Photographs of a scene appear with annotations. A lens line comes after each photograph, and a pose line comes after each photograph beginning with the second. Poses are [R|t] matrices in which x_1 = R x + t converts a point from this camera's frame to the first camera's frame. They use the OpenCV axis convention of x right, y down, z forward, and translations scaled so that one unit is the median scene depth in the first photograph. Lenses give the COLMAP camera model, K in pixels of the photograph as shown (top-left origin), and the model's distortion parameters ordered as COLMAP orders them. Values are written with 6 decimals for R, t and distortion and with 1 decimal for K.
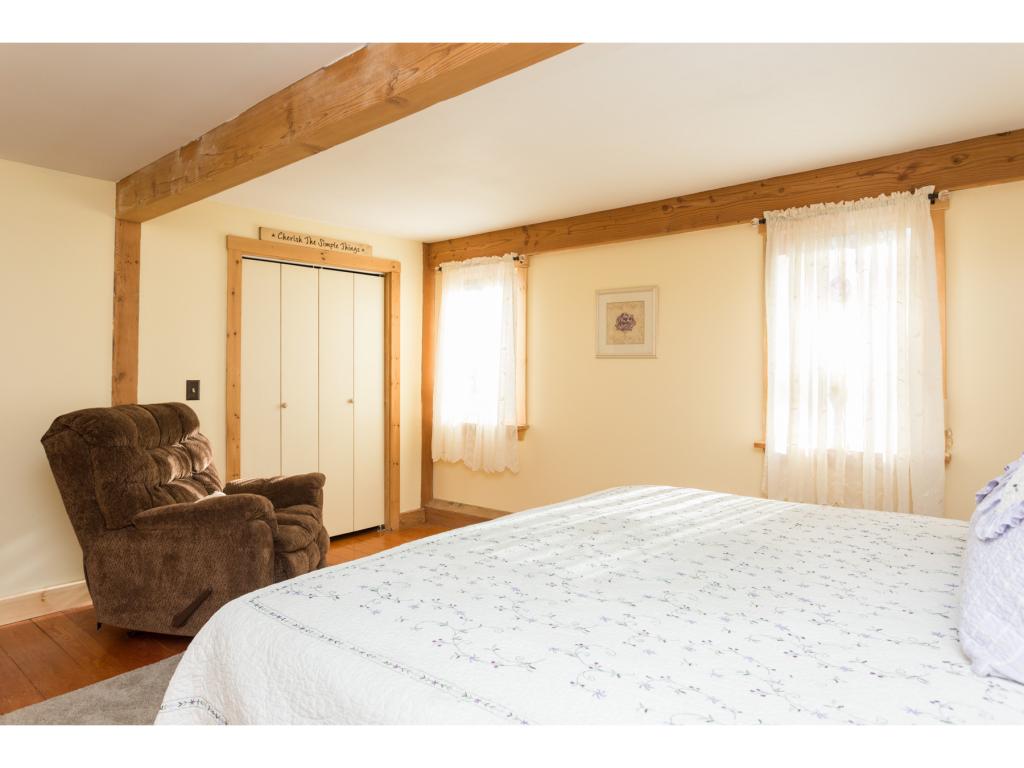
lens RADIAL K [[705.1, 0, 512.0], [0, 705.1, 384.0], [0, 0, 1]] dist [0.002332, 0.000845]
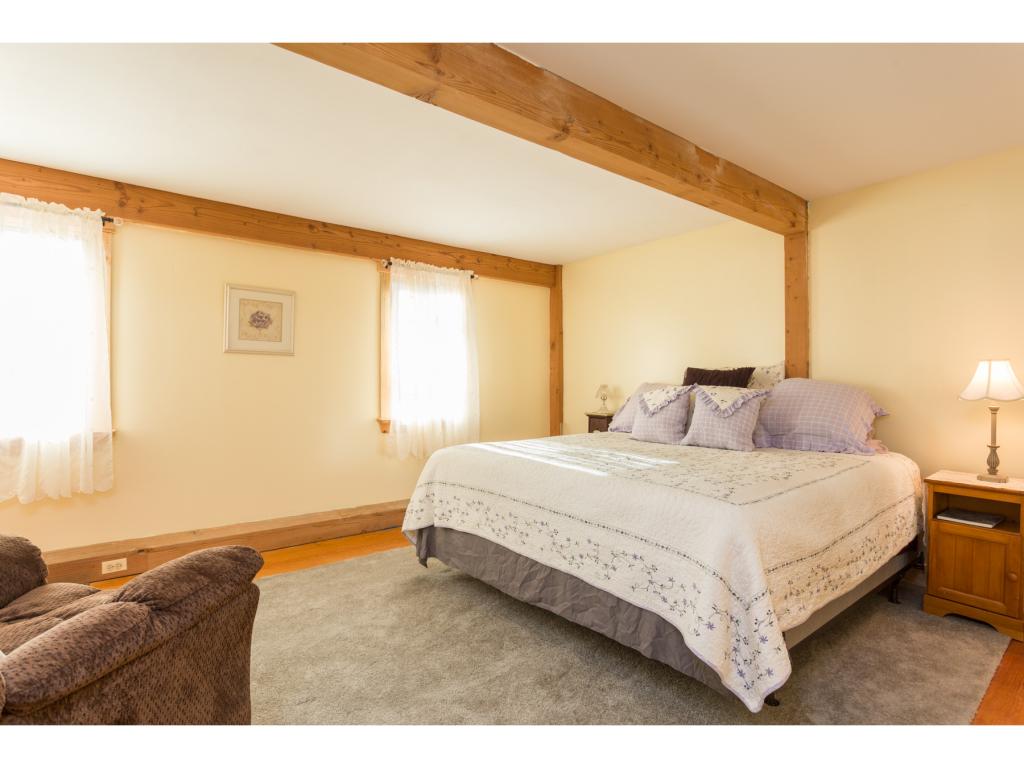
lens RADIAL K [[516.2, 0, 512.0], [0, 516.2, 384.0], [0, 0, 1]] dist [-0.000483, 0.001169]
pose [[0.135913, -0.023906, 0.990432, -0.554798], [-0.001288, 0.999704, 0.024306, -0.011232], [-0.990720, -0.004579, 0.135842, 0.523672]]
